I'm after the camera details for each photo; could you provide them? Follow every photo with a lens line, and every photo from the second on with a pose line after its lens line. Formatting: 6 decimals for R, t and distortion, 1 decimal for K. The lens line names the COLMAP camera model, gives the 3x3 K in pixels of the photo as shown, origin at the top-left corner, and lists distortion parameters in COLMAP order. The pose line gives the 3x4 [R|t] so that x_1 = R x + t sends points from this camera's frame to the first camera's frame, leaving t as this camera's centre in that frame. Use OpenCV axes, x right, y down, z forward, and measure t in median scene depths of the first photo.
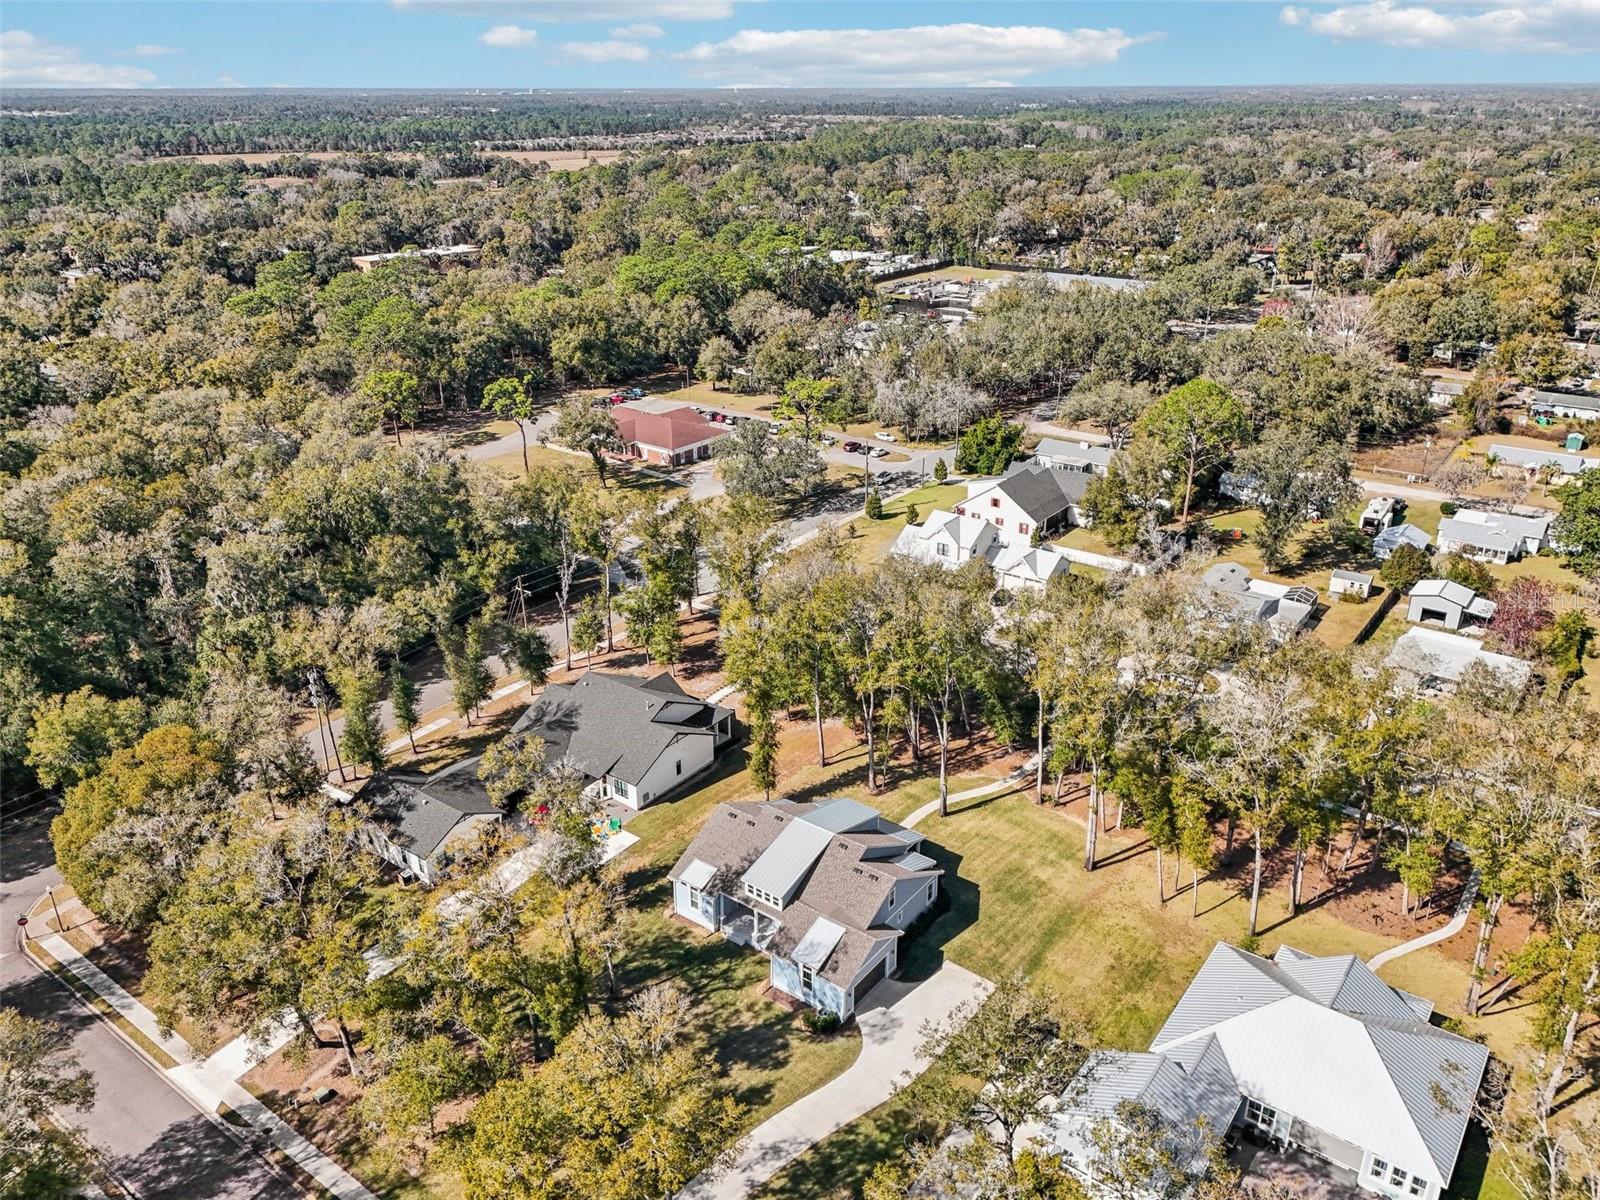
lens RADIAL K [[1200.3, 0, 794.7], [0, 1200.3, 598.4], [0, 0, 1]] dist [0.054524, -0.052175]
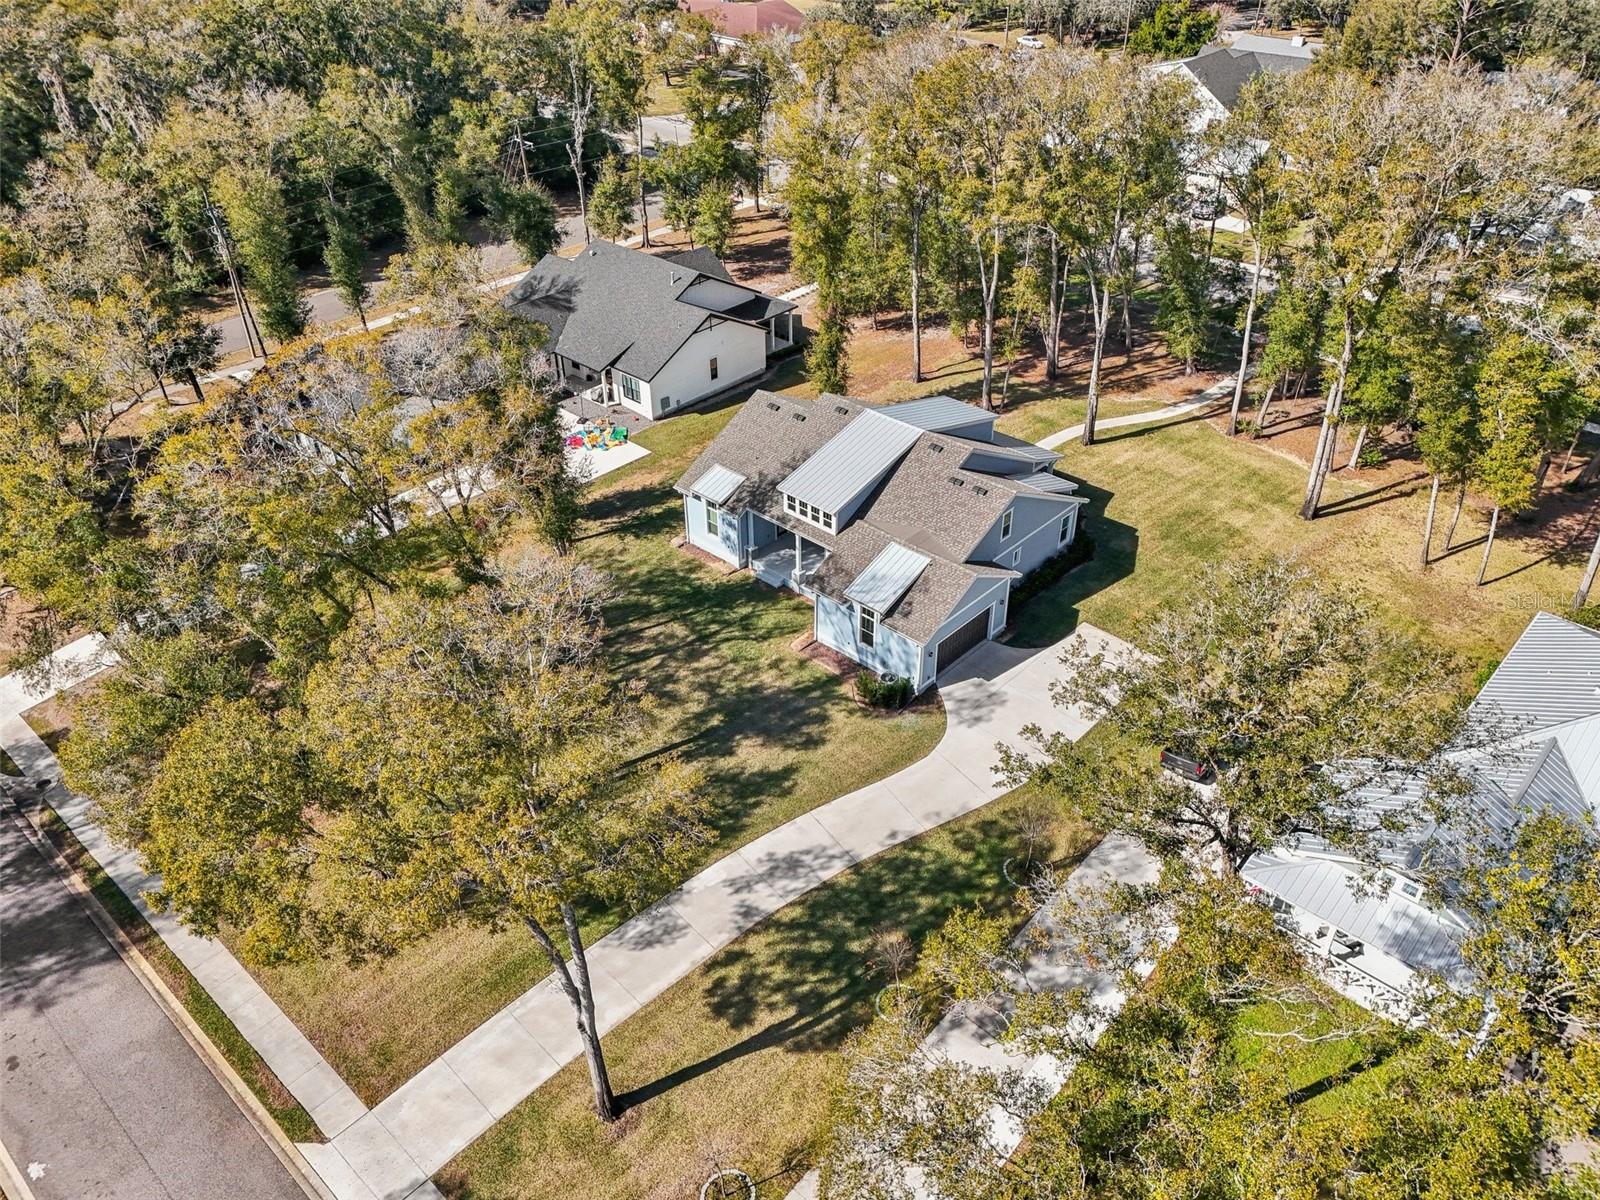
lens RADIAL K [[1200.3, 0, 799.2], [0, 1200.3, 603.0], [0, 0, 1]] dist [0.054524, -0.052175]
pose [[0.995092, 0.058005, -0.080173, 0.022172], [-0.040956, 0.978954, 0.199928, 0.151716], [0.090083, -0.195663, 0.976525, 0.321001]]
